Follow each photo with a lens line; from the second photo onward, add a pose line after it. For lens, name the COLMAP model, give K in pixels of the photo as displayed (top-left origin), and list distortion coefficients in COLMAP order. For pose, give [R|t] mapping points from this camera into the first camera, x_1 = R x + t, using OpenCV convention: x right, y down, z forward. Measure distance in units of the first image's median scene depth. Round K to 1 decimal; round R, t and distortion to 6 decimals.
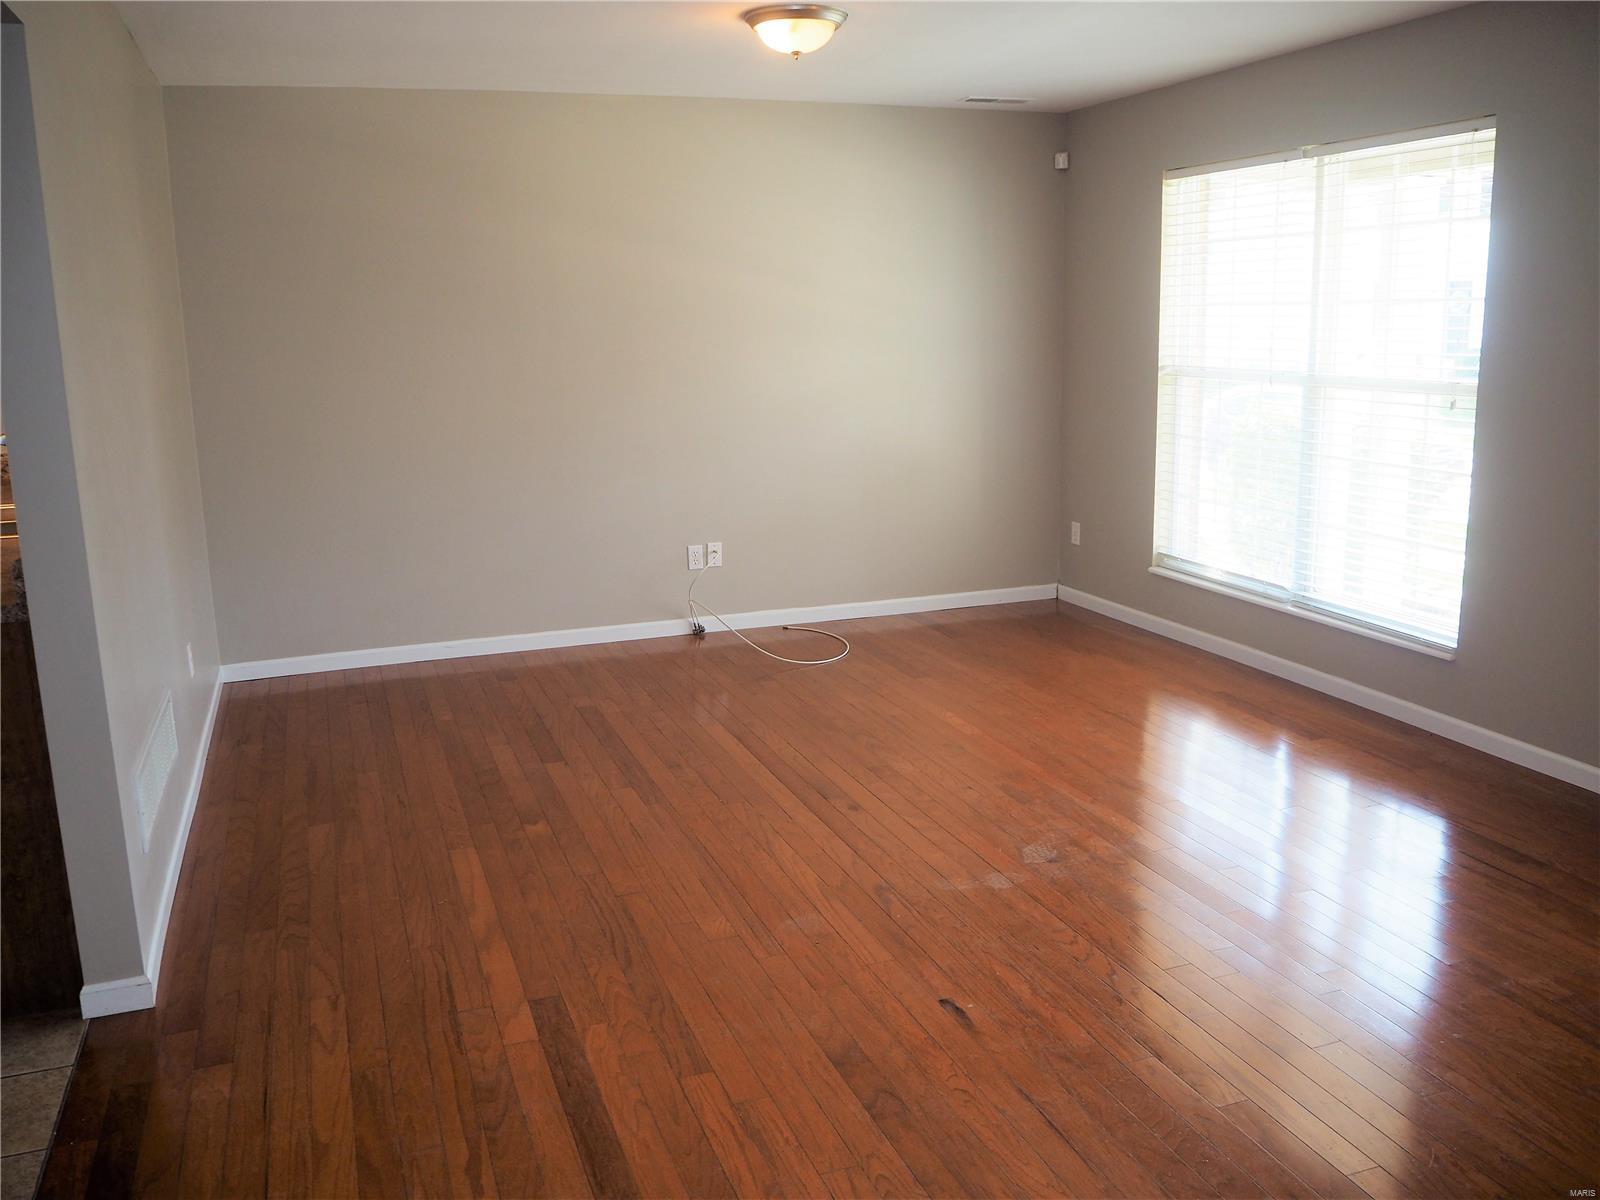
lens RADIAL K [[1331.9, 0, 807.2], [0, 1331.9, 598.0], [0, 0, 1]] dist [-0.076047, 0.054533]
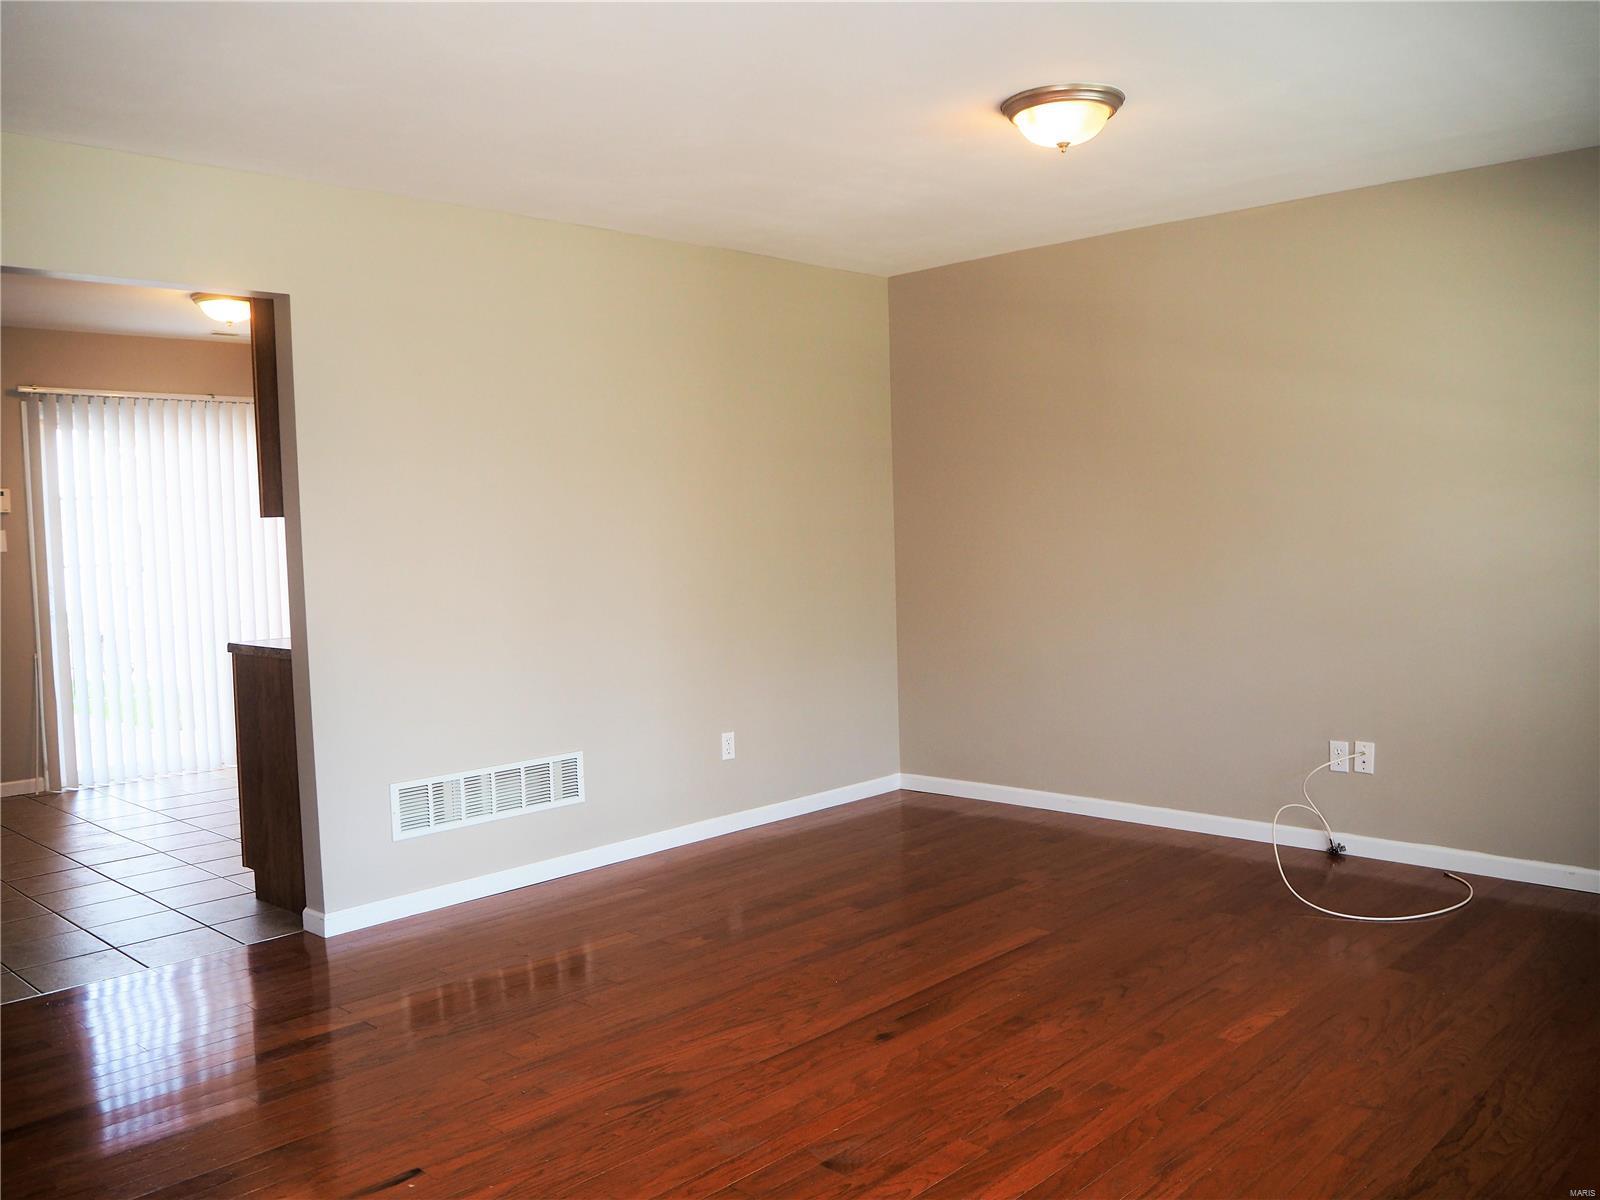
lens RADIAL K [[1331.9, 0, 807.2], [0, 1331.9, 598.0], [0, 0, 1]] dist [-0.076047, 0.054533]
pose [[0.440838, 0.060057, -0.895575, 0.615073], [-0.168510, 0.985556, -0.016856, -0.074158], [0.881627, 0.158344, 0.444590, 0.463044]]
